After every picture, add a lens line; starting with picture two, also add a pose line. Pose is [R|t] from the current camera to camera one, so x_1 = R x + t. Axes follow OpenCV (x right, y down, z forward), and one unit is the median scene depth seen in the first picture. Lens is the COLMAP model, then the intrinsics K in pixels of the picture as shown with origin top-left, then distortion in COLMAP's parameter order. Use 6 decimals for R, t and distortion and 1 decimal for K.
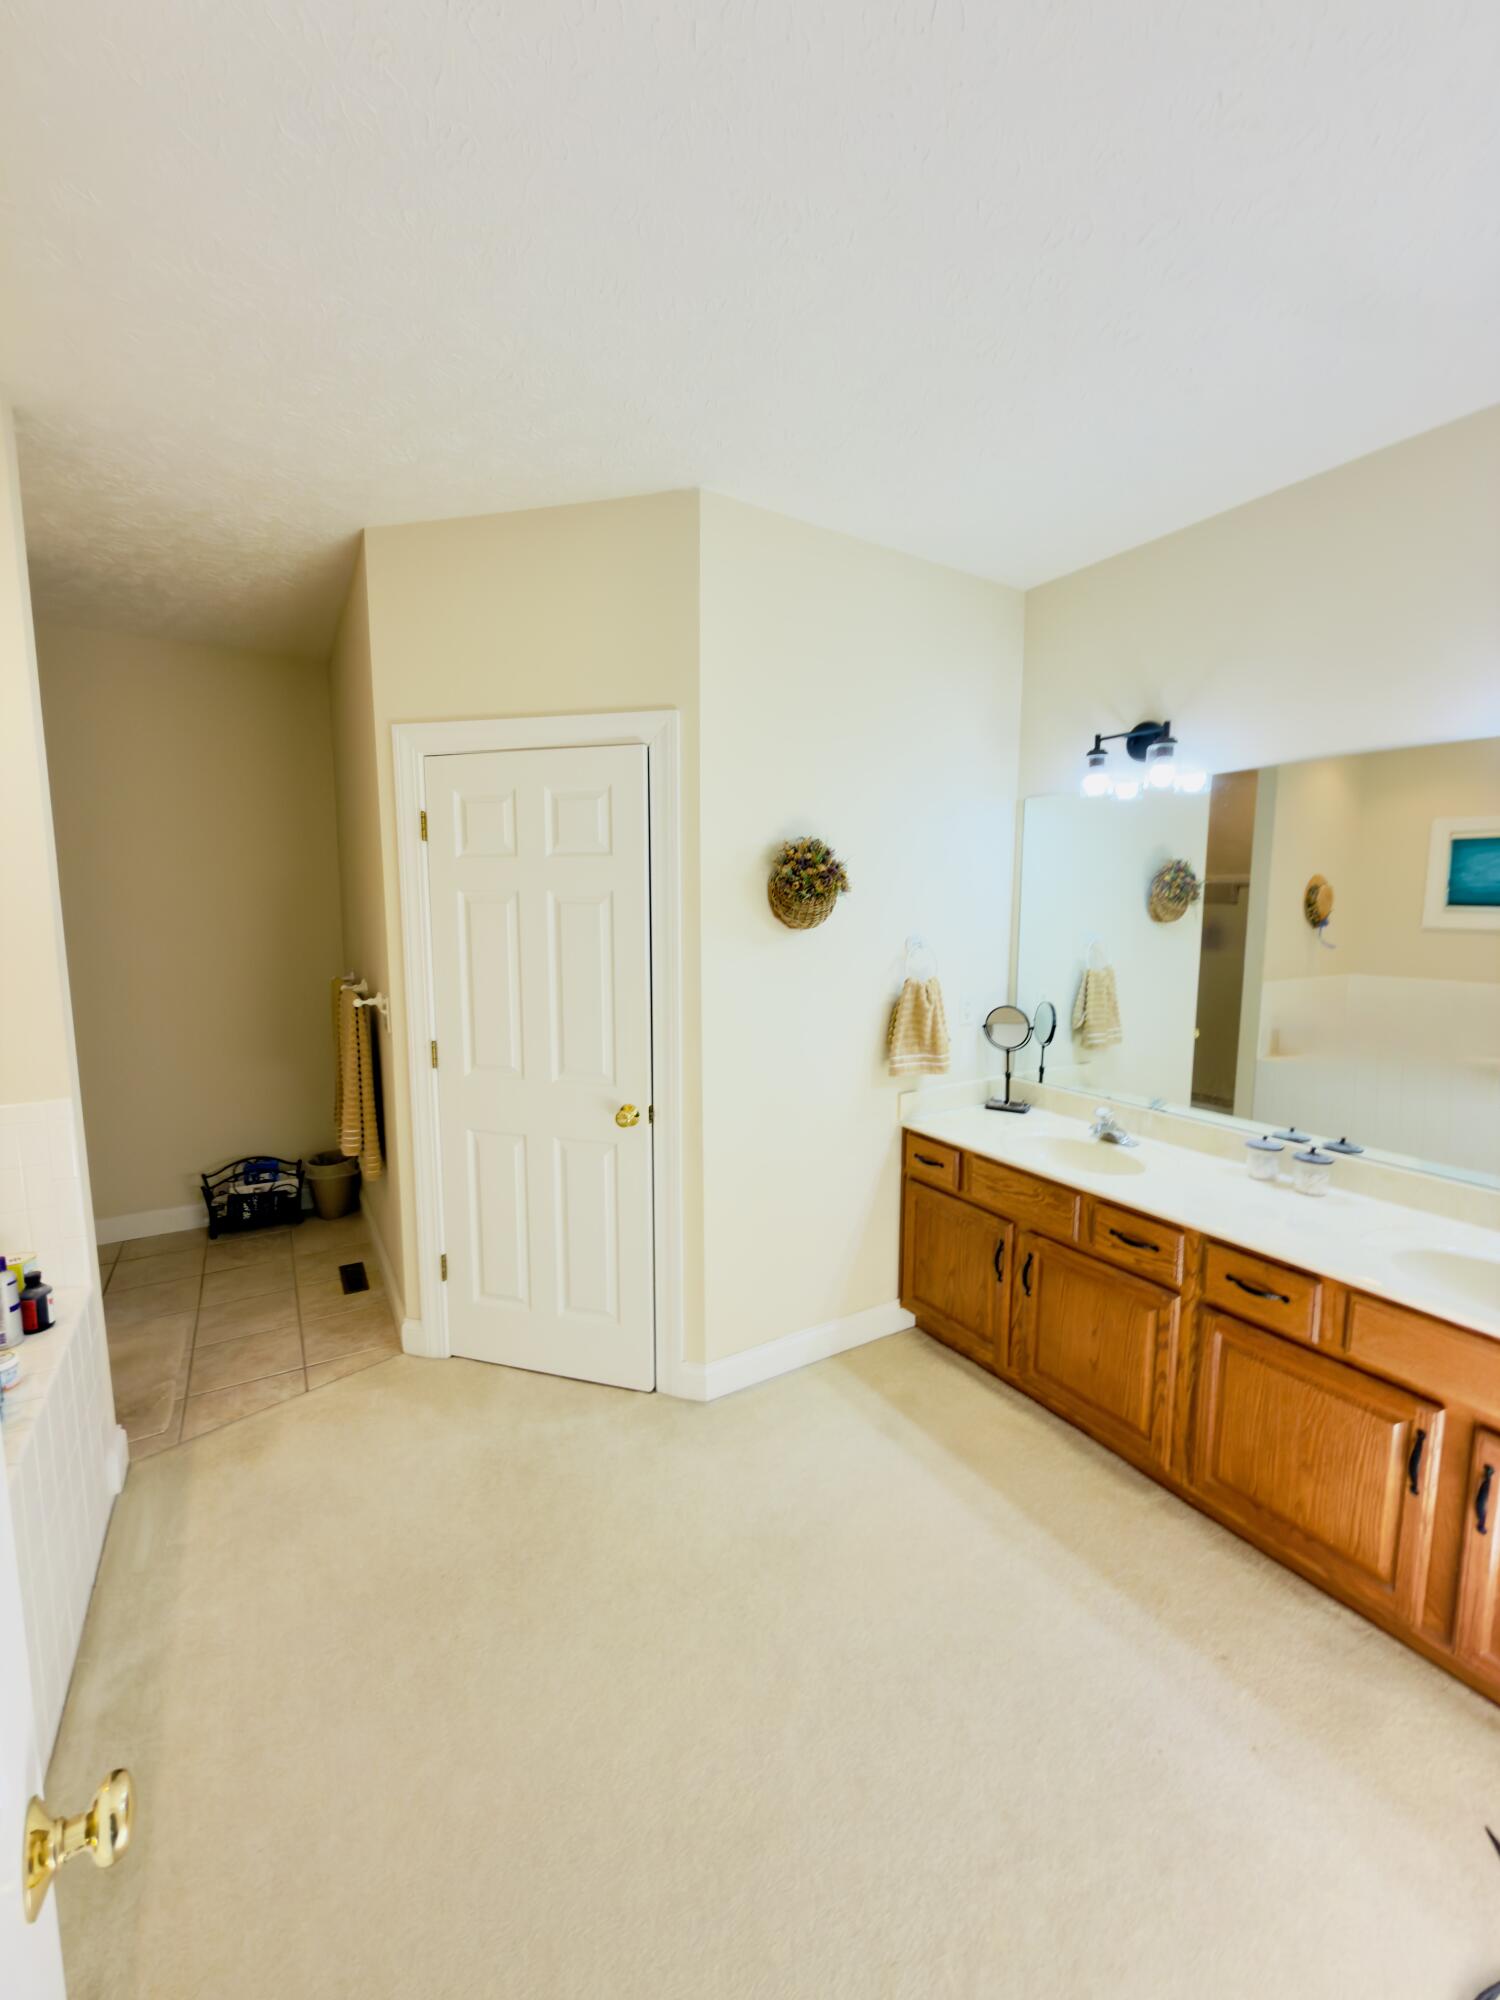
lens RADIAL K [[798.5, 0, 748.6], [0, 798.5, 1000.3], [0, 0, 1]] dist [0.001469, 0.000294]
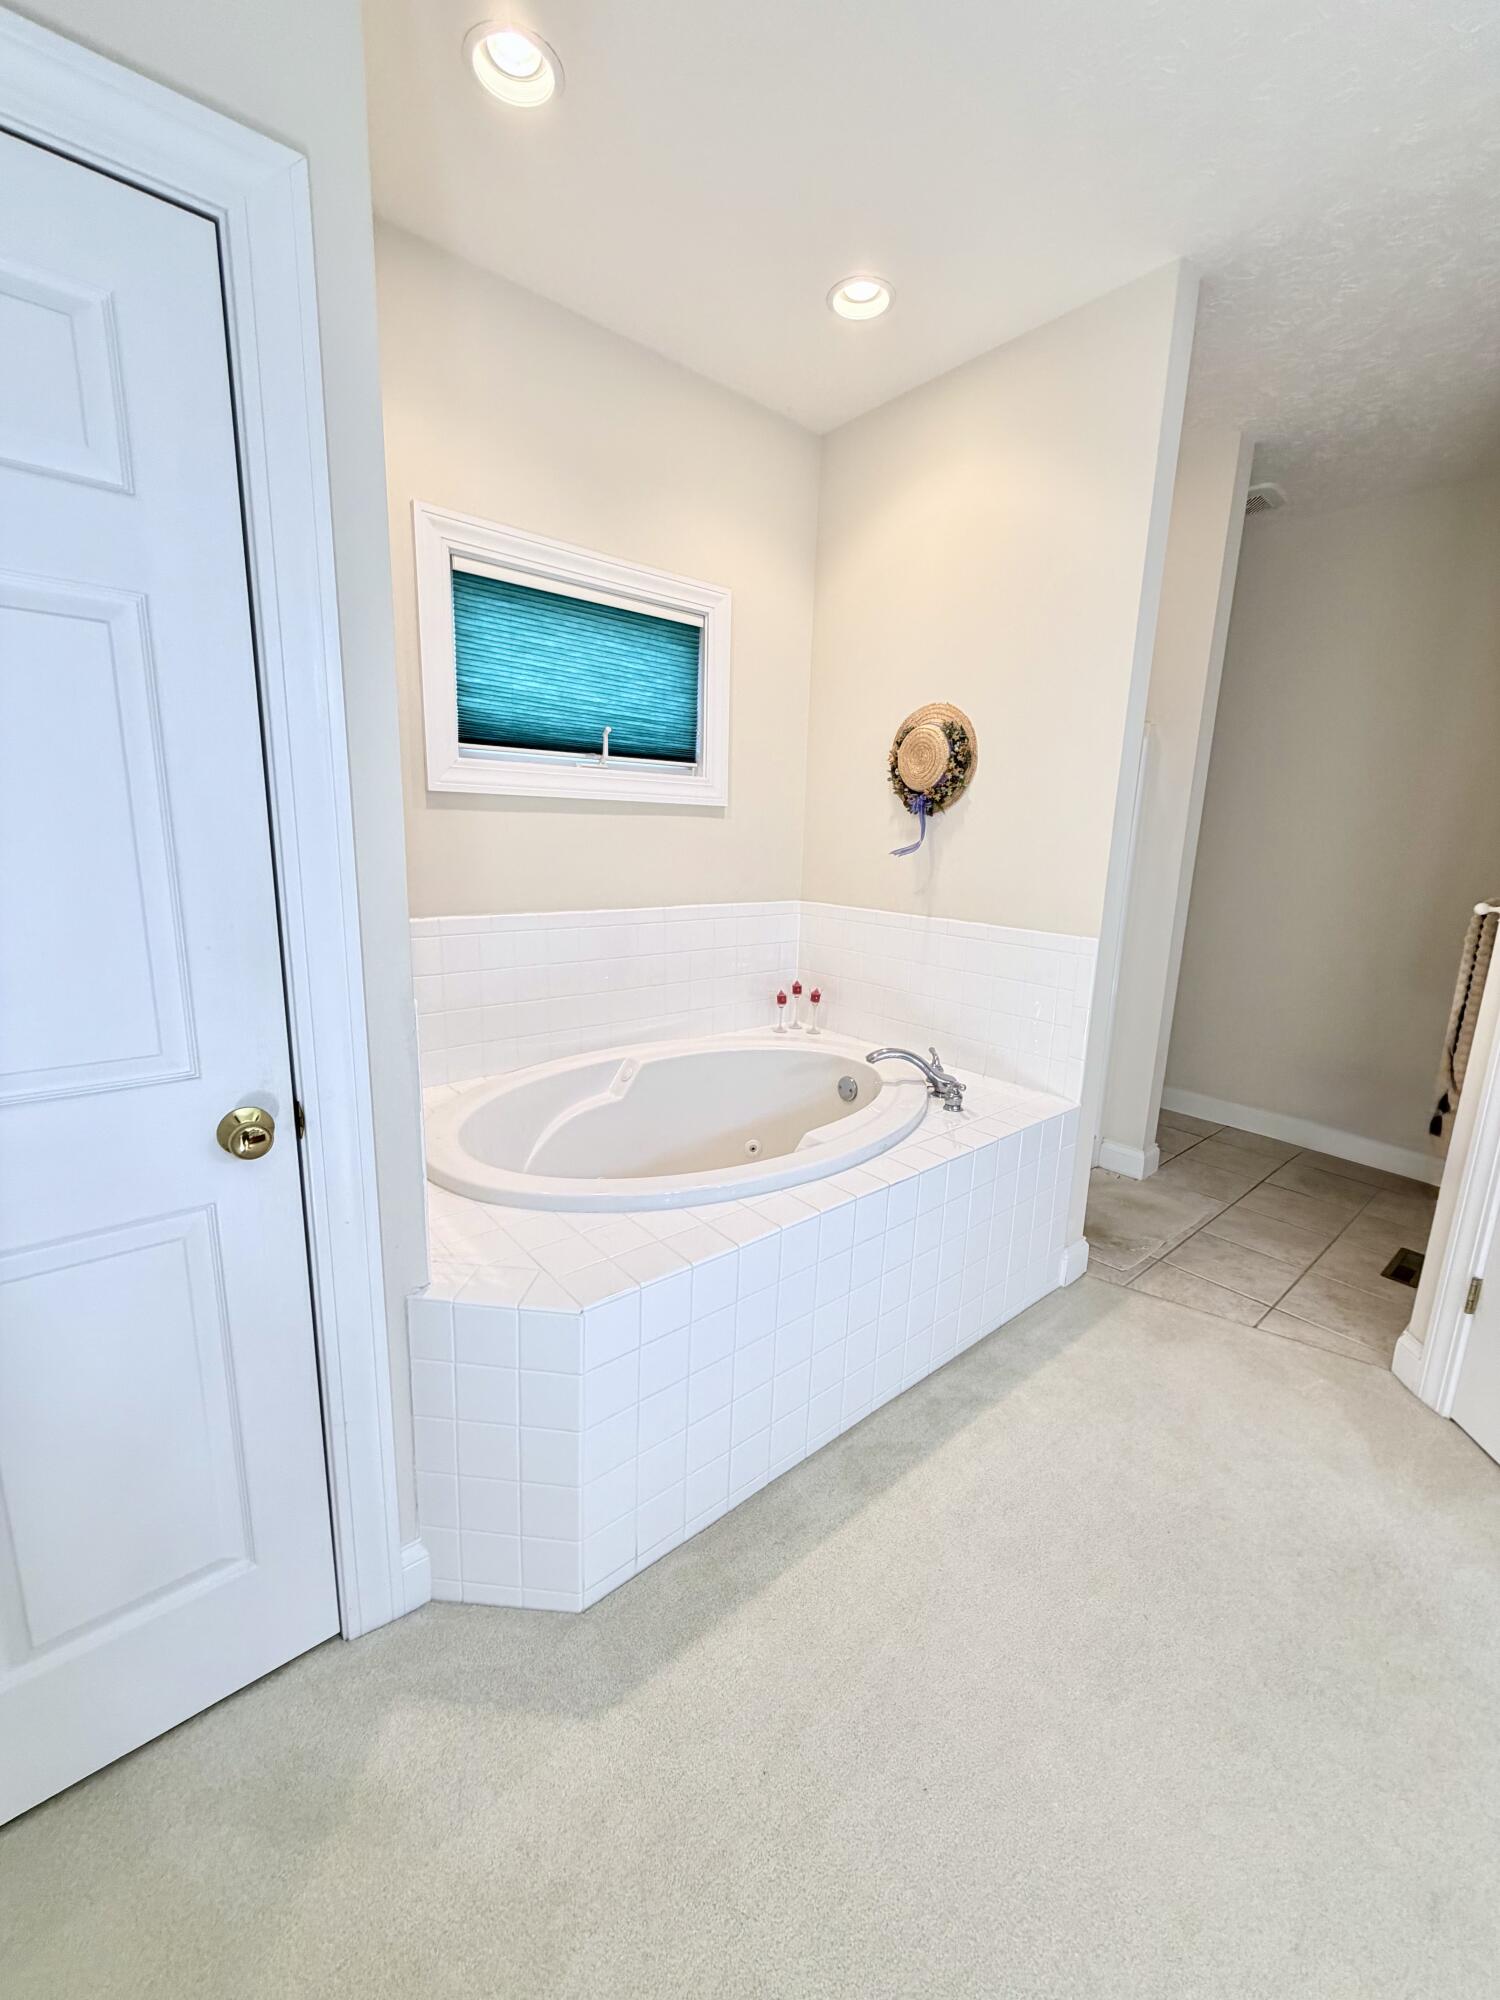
lens RADIAL K [[798.5, 0, 746.8], [0, 798.5, 990.6], [0, 0, 1]] dist [0.001469, 0.000294]
pose [[0.150041, 0.196827, -0.968890, 0.140097], [-0.148799, 0.973316, 0.174684, 0.051802], [0.977418, 0.117961, 0.175325, 0.236888]]
